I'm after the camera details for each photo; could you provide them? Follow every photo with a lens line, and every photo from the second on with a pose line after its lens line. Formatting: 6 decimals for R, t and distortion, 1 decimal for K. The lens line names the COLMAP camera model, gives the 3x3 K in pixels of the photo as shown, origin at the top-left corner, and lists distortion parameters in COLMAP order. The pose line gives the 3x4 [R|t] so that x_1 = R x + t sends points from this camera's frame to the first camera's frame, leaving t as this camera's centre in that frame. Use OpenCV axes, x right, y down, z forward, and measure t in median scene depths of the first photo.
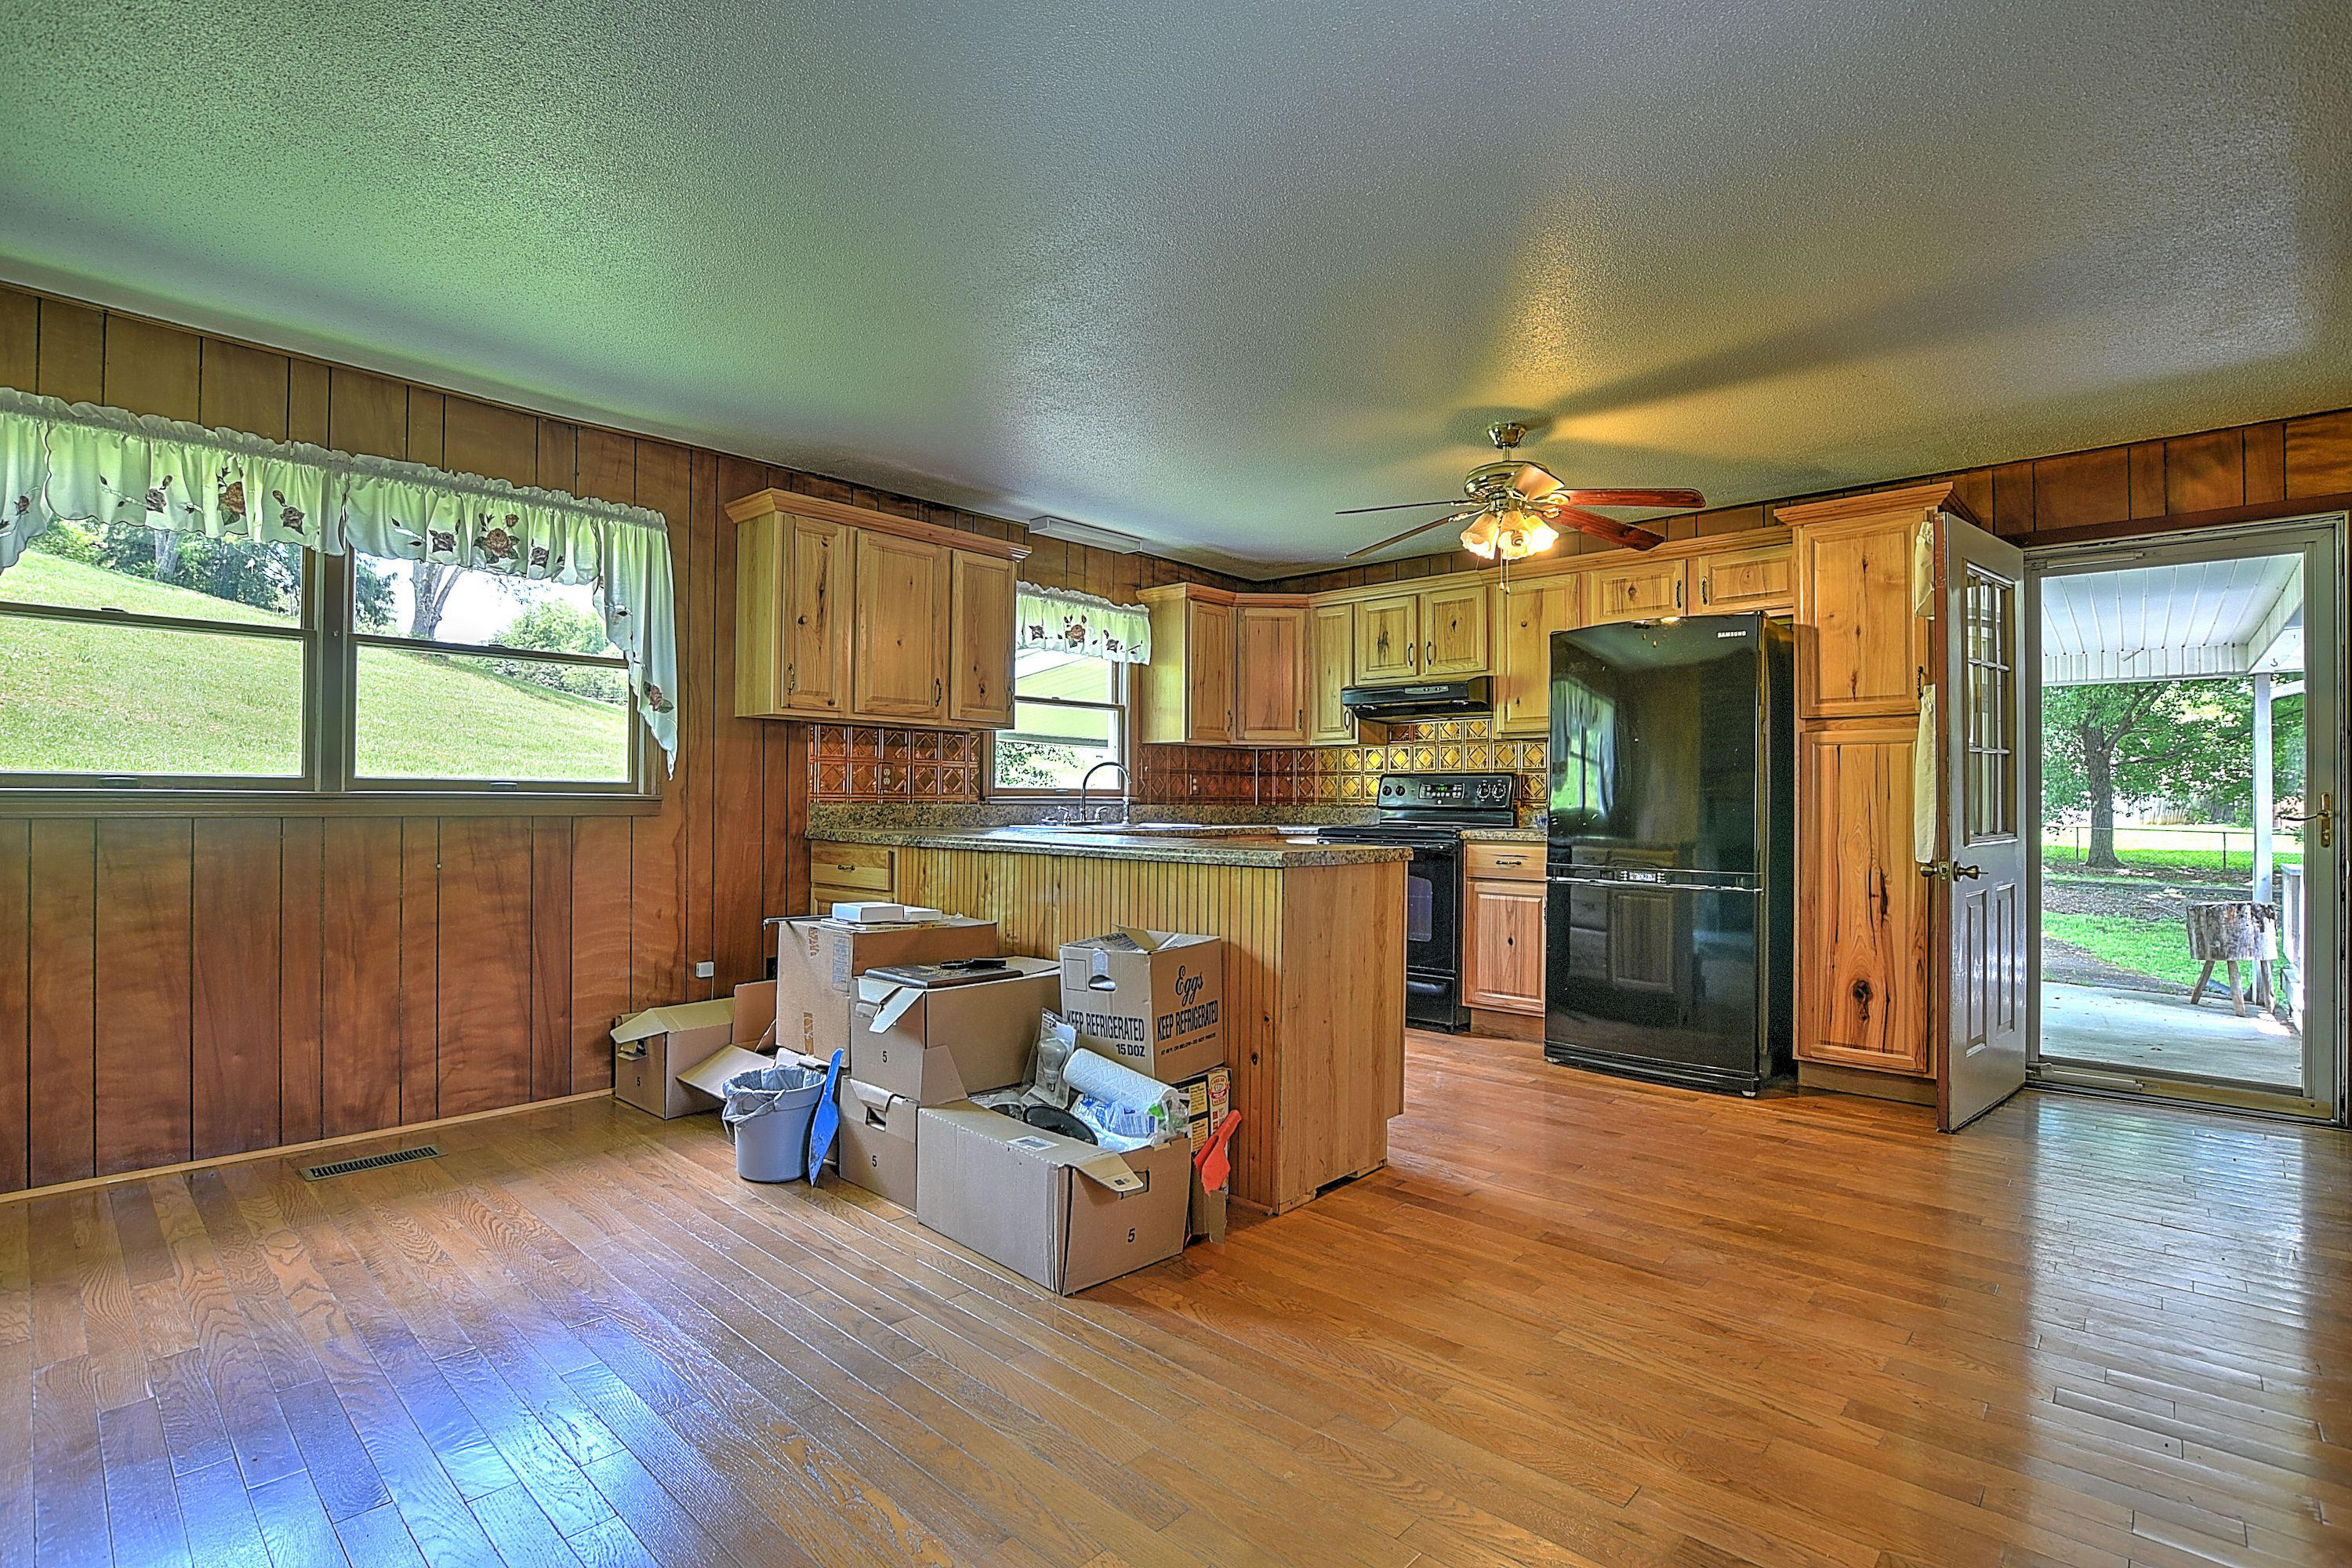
lens RADIAL K [[1100.6, 0, 1163.8], [0, 1100.6, 790.3], [0, 0, 1]] dist [-0.030272, 0.000026]
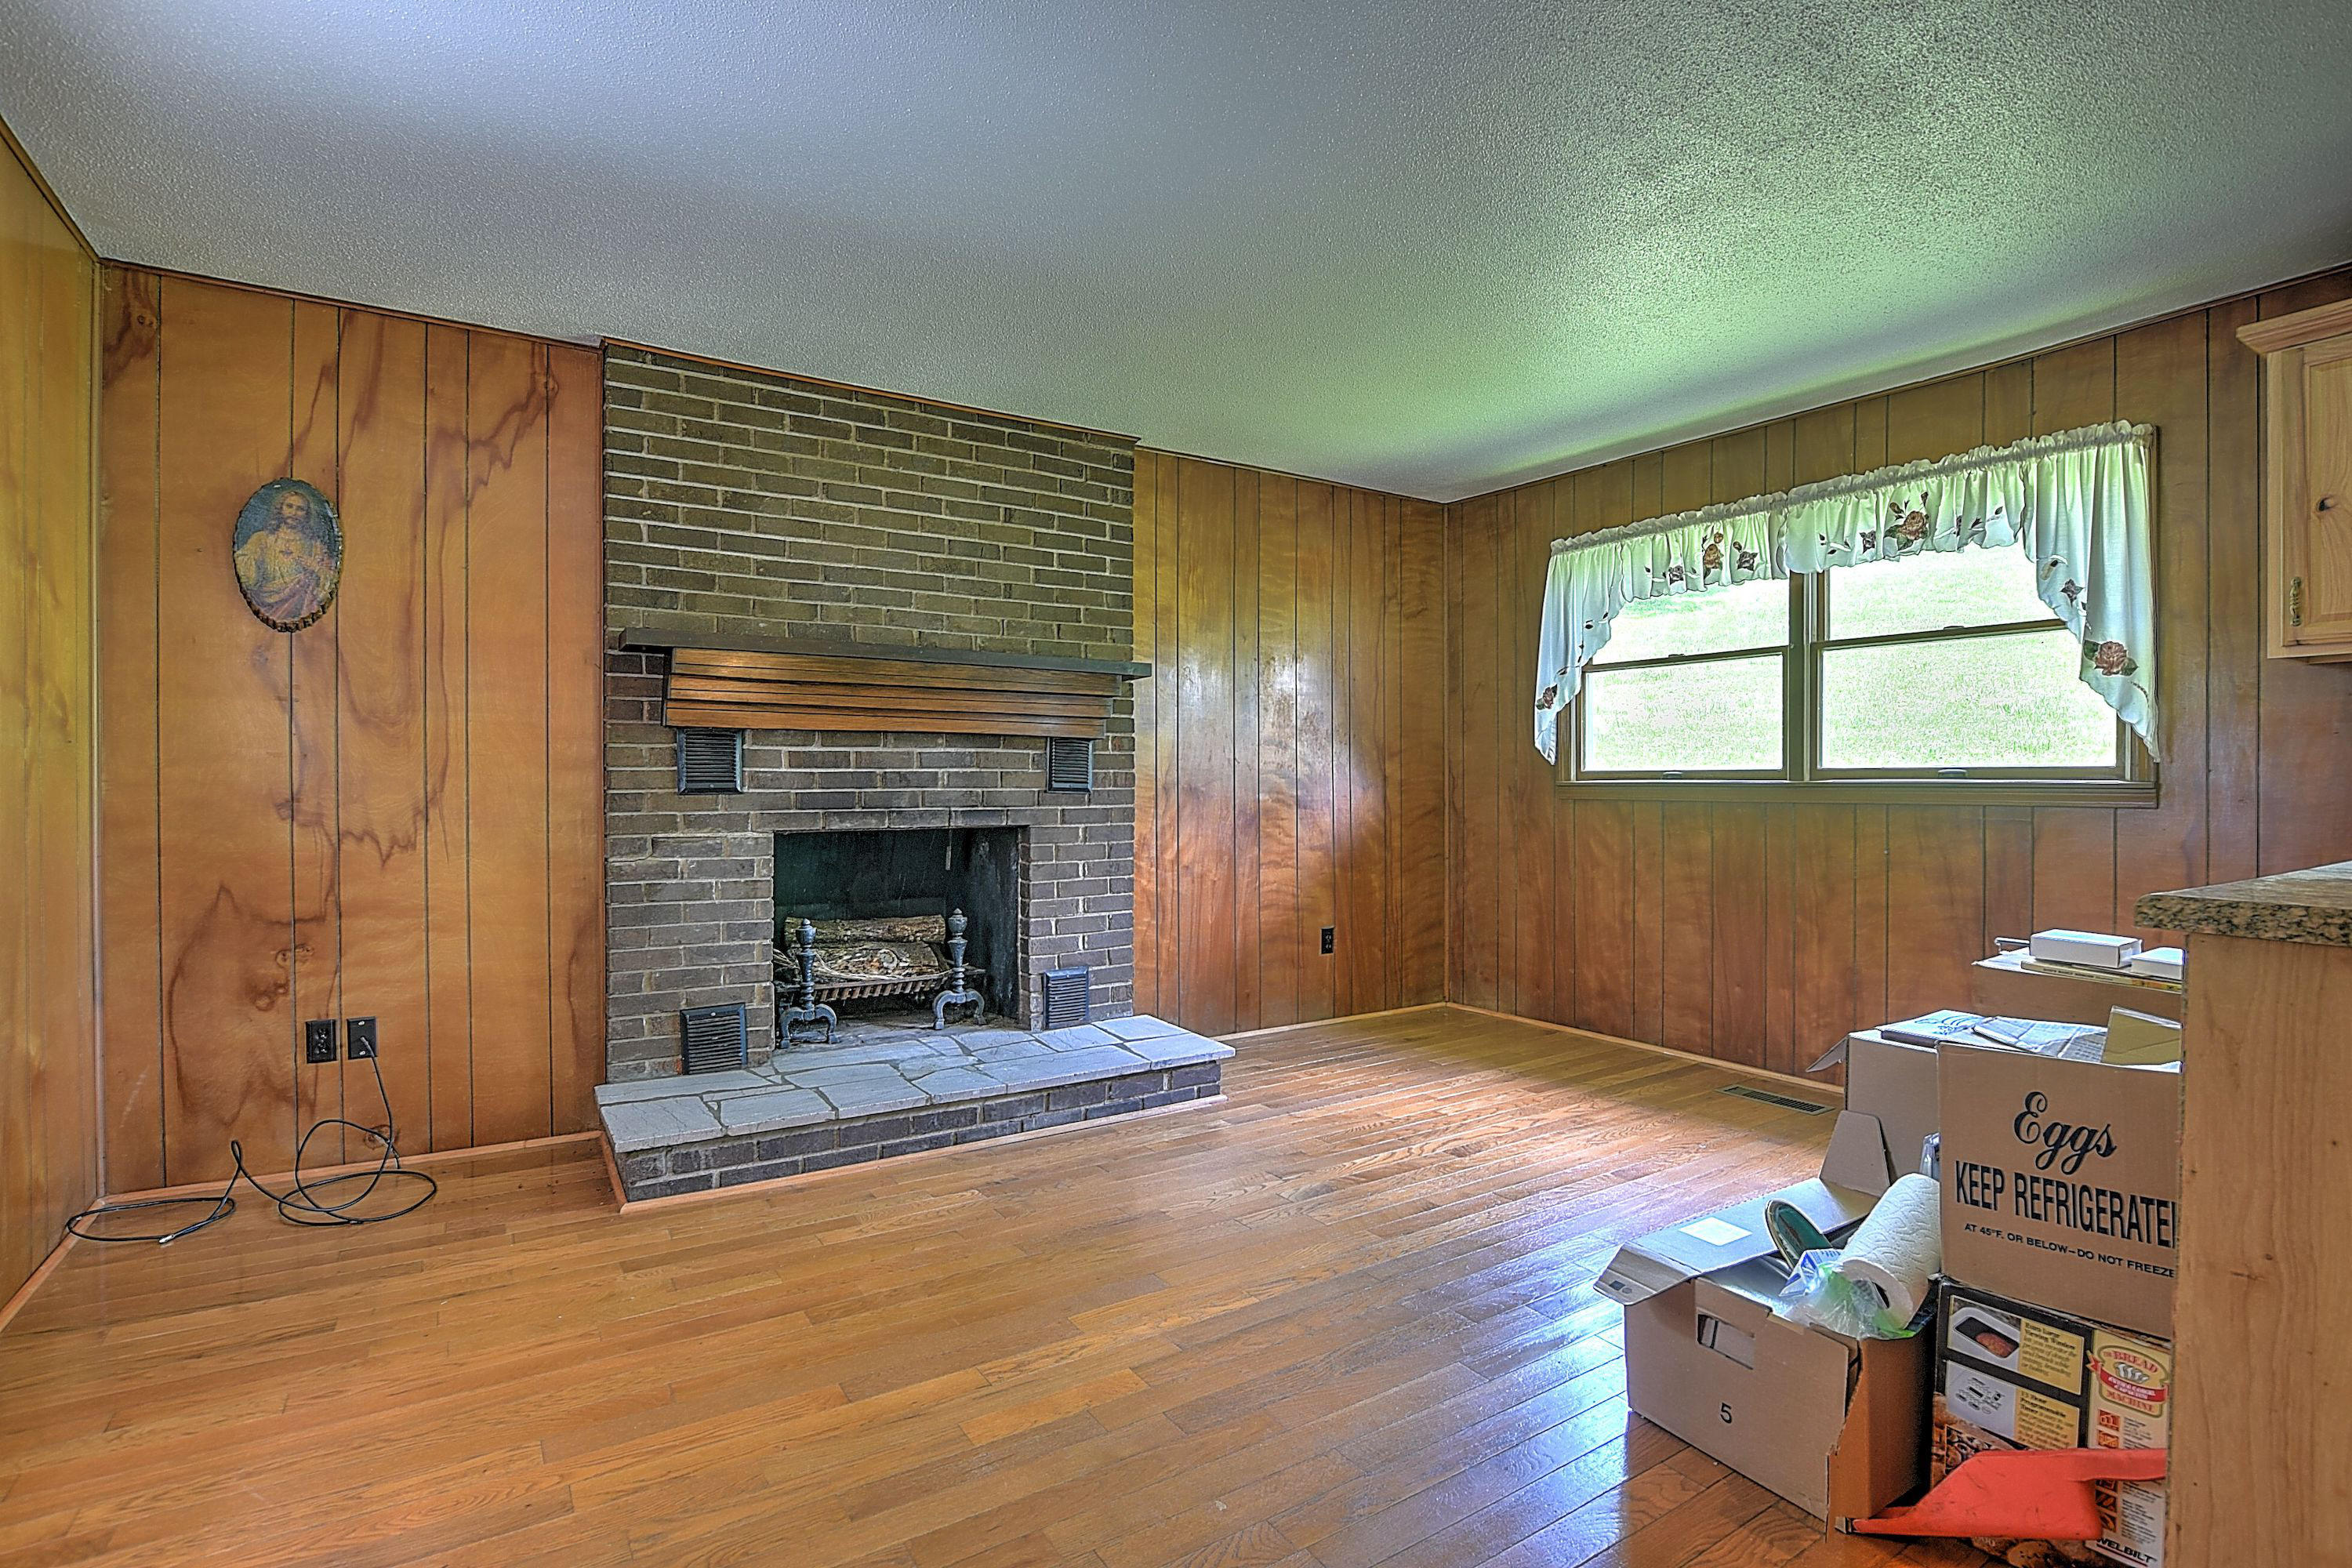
lens RADIAL K [[1100.6, 0, 1163.8], [0, 1100.6, 790.3], [0, 0, 1]] dist [-0.030272, 0.000026]
pose [[-0.250358, -0.002601, -0.968150, 0.484813], [0.002455, 0.999991, -0.003322, 0.012440], [0.968150, -0.003208, -0.250350, 0.564575]]
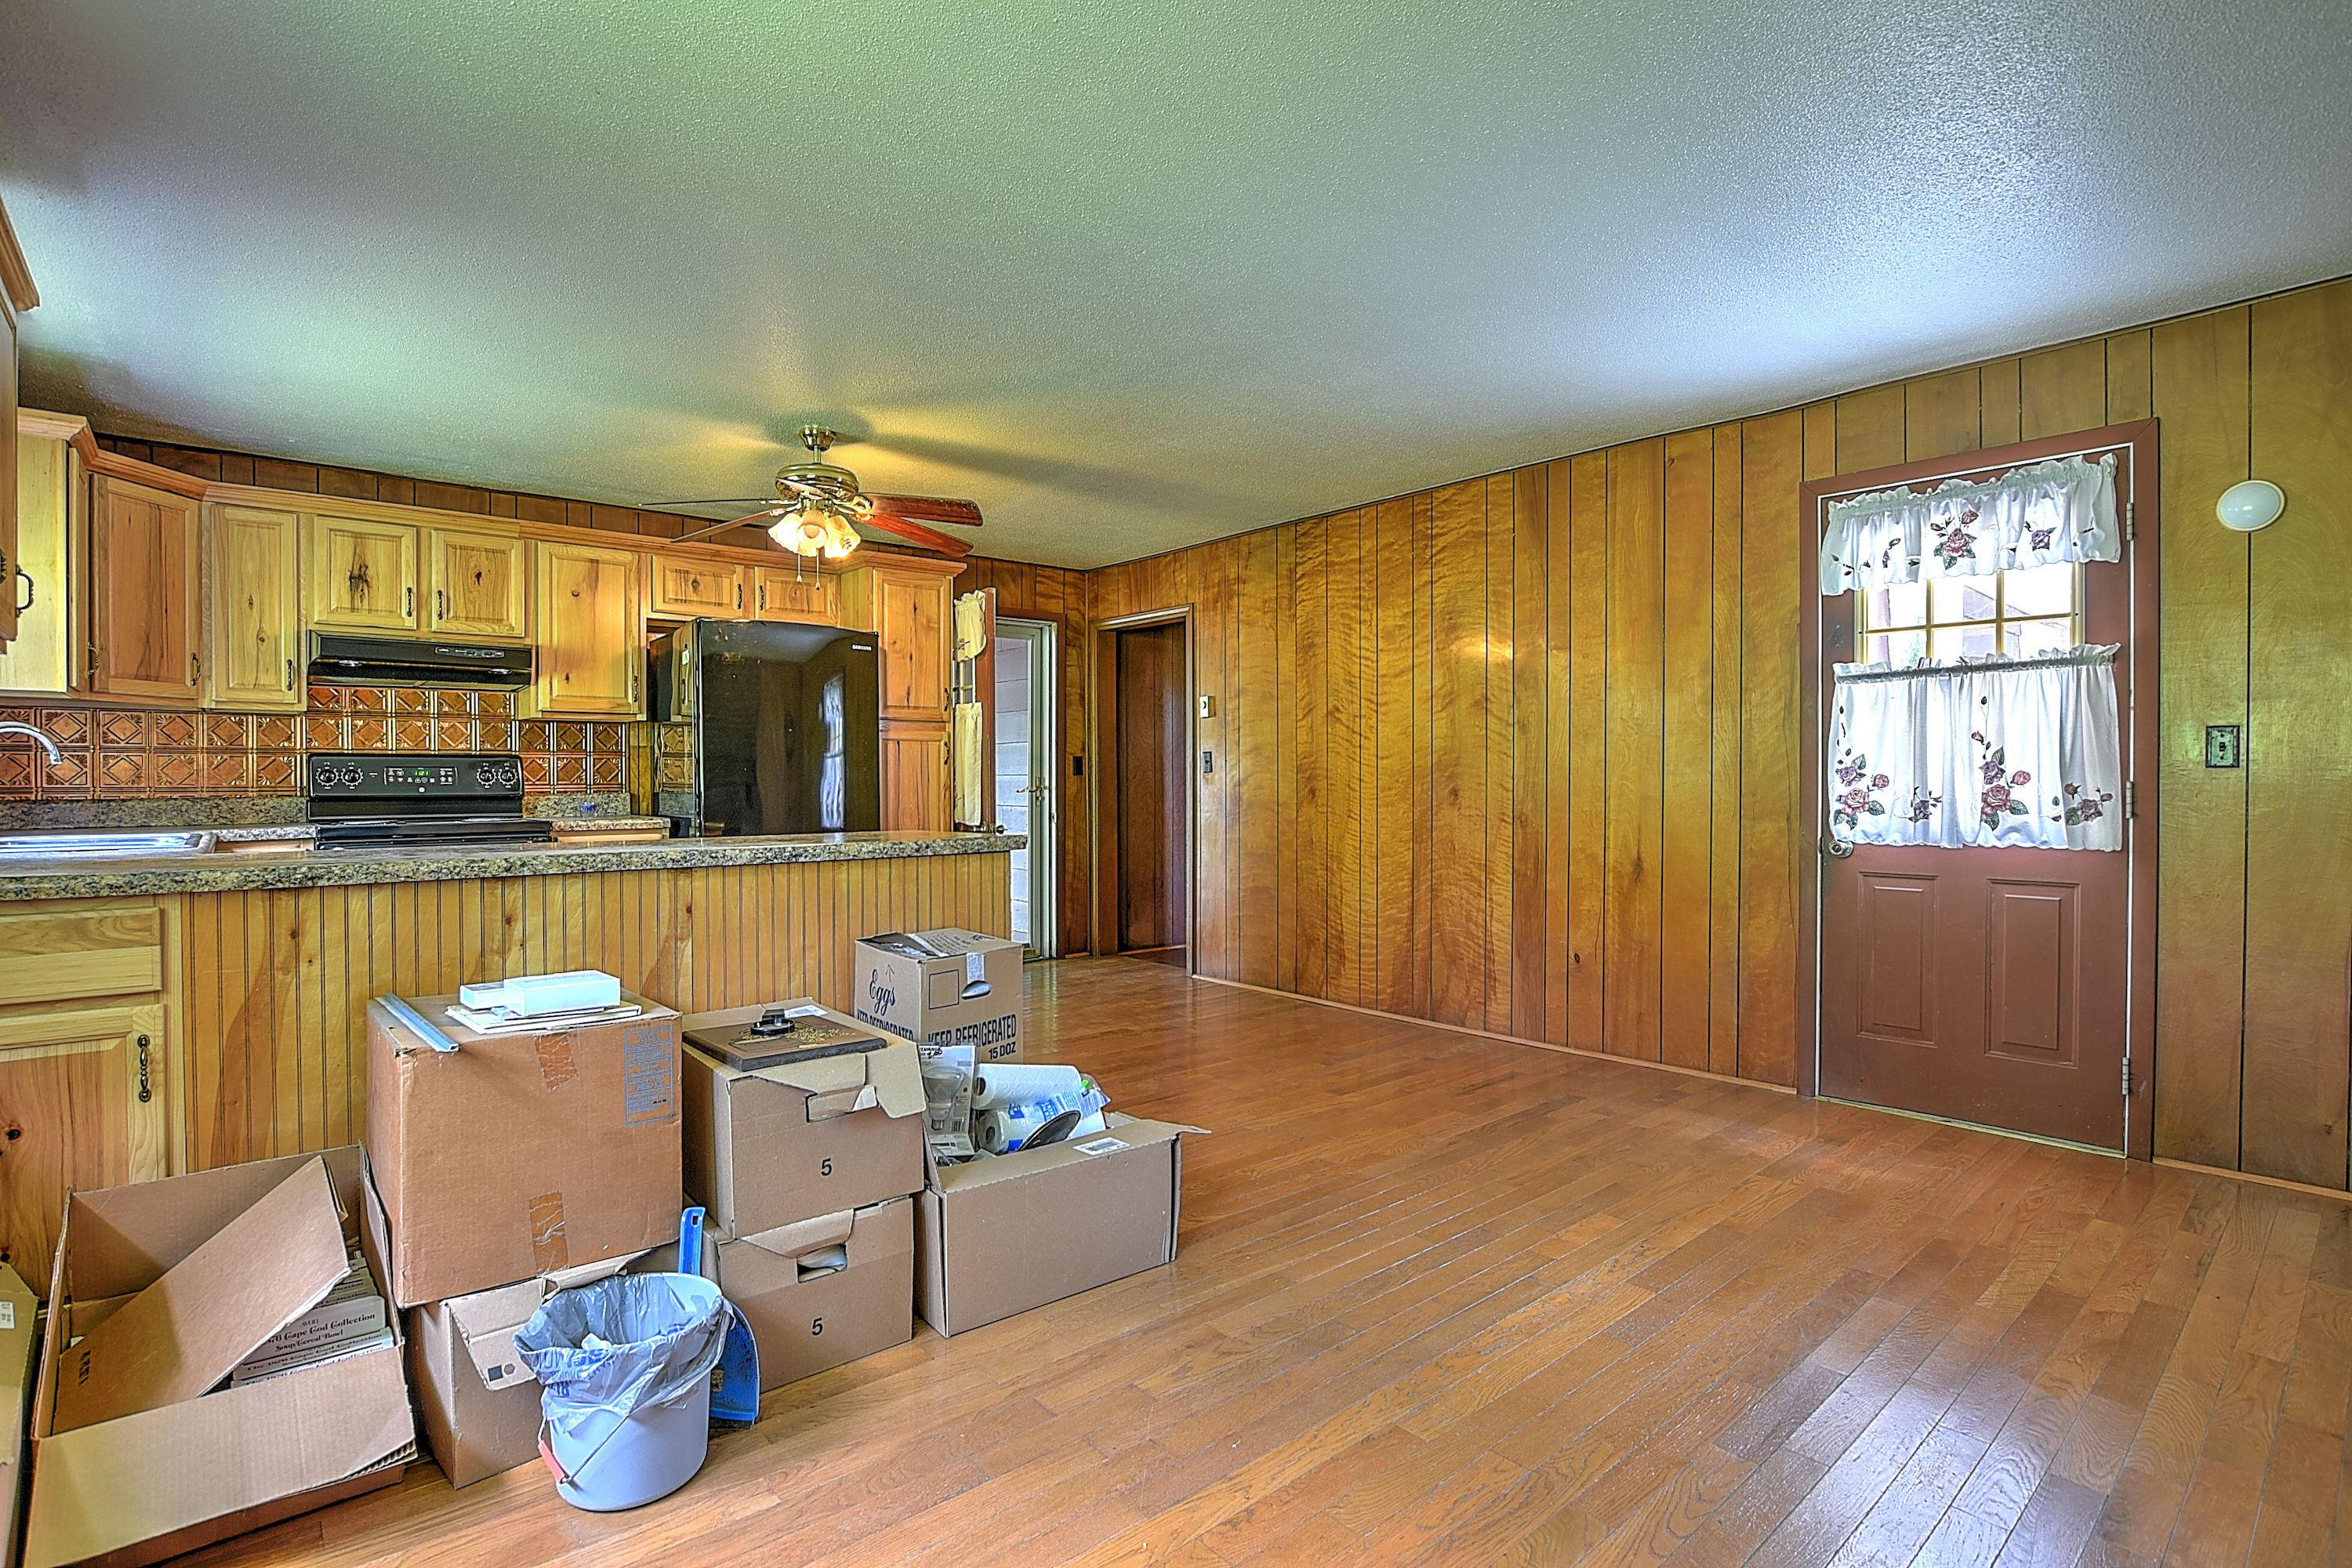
lens RADIAL K [[1100.6, 0, 1163.8], [0, 1100.6, 790.3], [0, 0, 1]] dist [-0.030272, 0.000026]
pose [[0.116695, -0.015423, 0.993048, -0.731451], [-0.000885, 0.999877, 0.015633, -0.003357], [-0.993167, -0.002703, 0.116667, 0.574808]]
